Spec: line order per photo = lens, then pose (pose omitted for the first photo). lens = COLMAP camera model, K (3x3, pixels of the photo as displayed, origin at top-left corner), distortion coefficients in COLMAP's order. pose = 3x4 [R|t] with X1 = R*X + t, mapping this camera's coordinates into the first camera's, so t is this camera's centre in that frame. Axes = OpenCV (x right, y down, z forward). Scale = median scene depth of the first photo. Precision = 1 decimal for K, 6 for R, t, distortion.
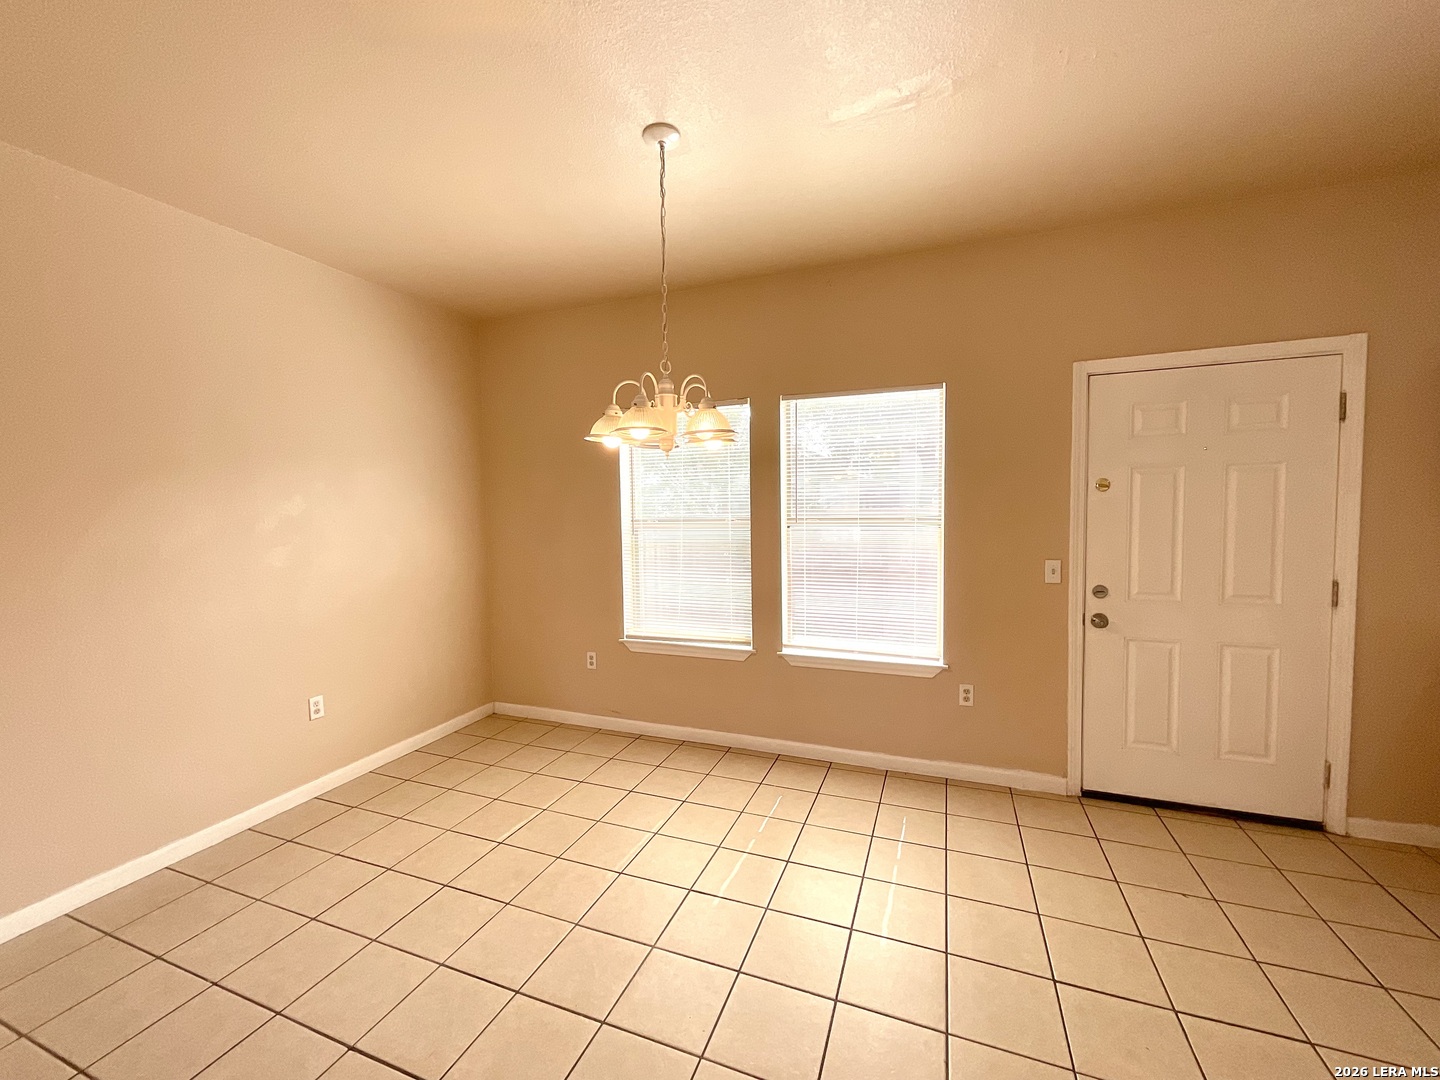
lens RADIAL K [[595.9, 0, 712.4], [0, 595.9, 539.2], [0, 0, 1]] dist [-0.002201, 0.000007]
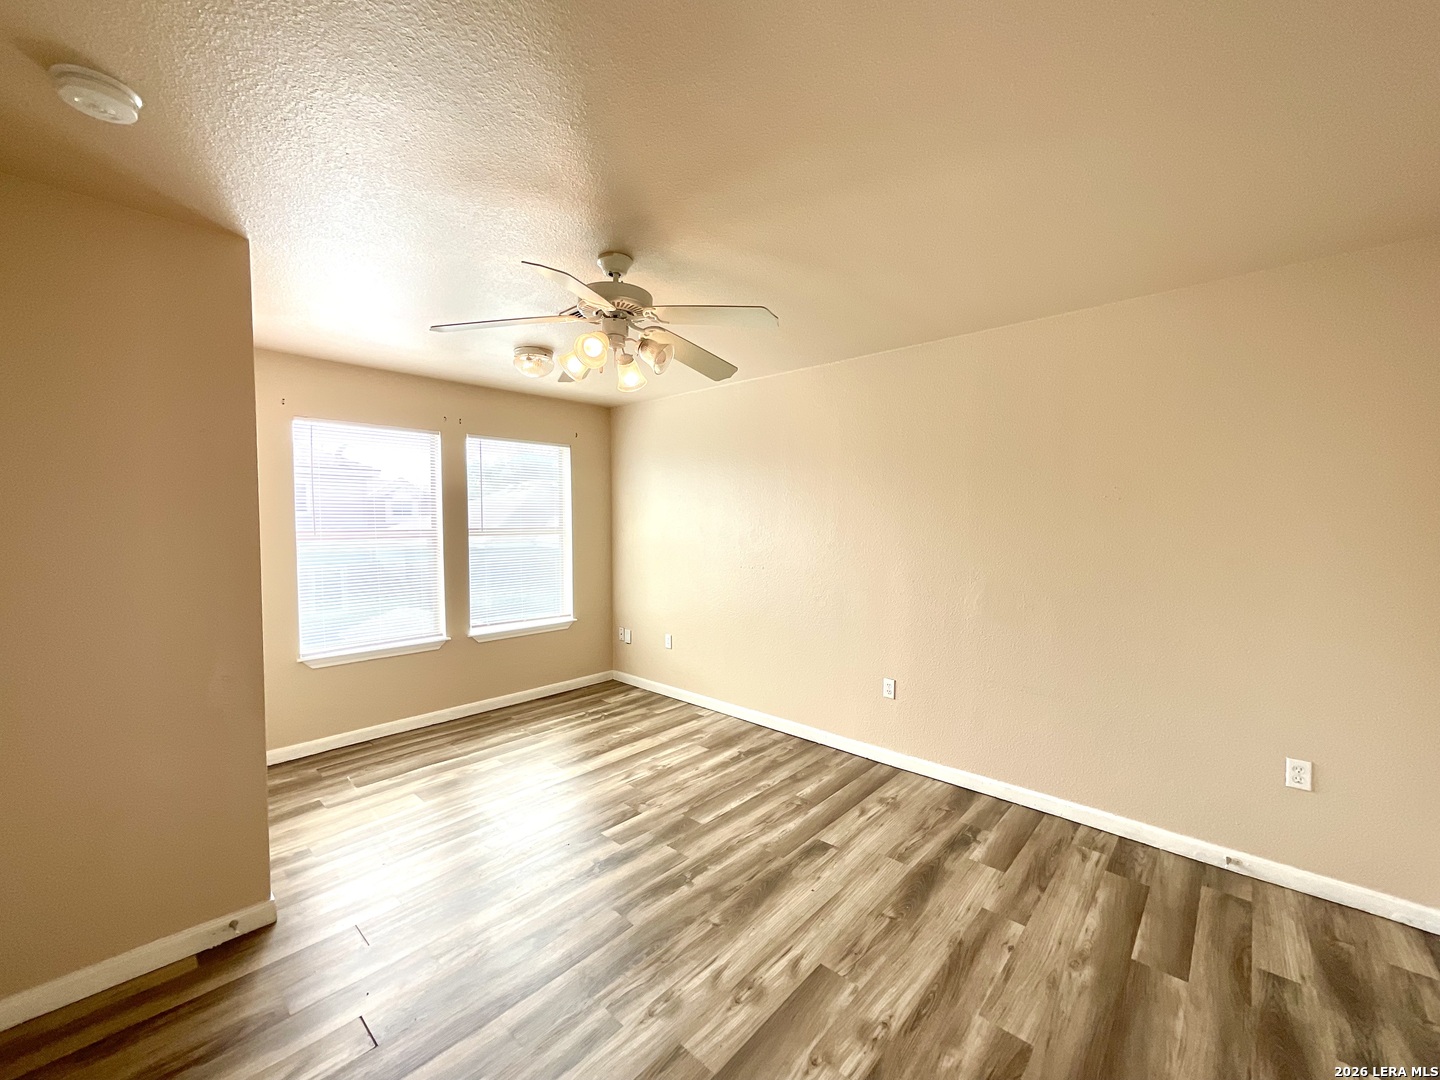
lens RADIAL K [[580.1, 0, 719.2], [0, 580.1, 542.0], [0, 0, 1]] dist [-0.010560, 0.004482]
pose [[0.354343, -0.019872, 0.934904, -0.970078], [0.049527, 0.998770, 0.002458, 0.021498], [-0.933803, 0.045432, 0.354892, 0.050232]]
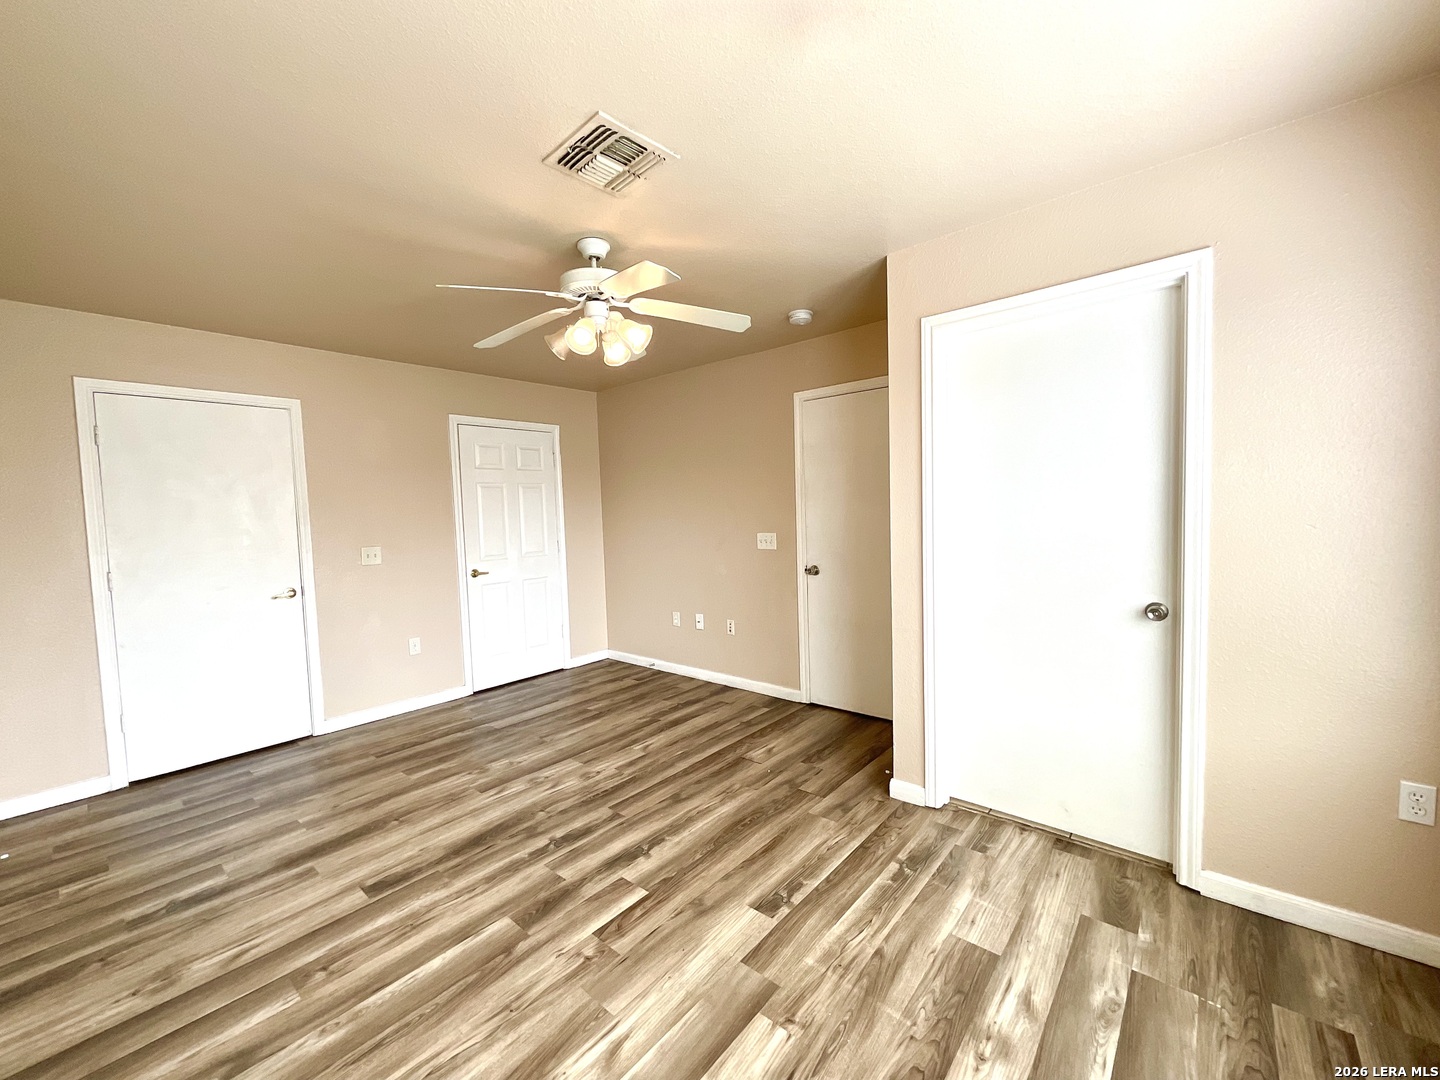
lens RADIAL K [[580.1, 0, 719.2], [0, 580.1, 542.0], [0, 0, 1]] dist [-0.010560, 0.004482]
pose [[-0.322634, 0.082897, -0.942887, 0.356324], [-0.019106, 0.995384, 0.094051, -0.011418], [0.946331, 0.048359, -0.319561, 0.825027]]
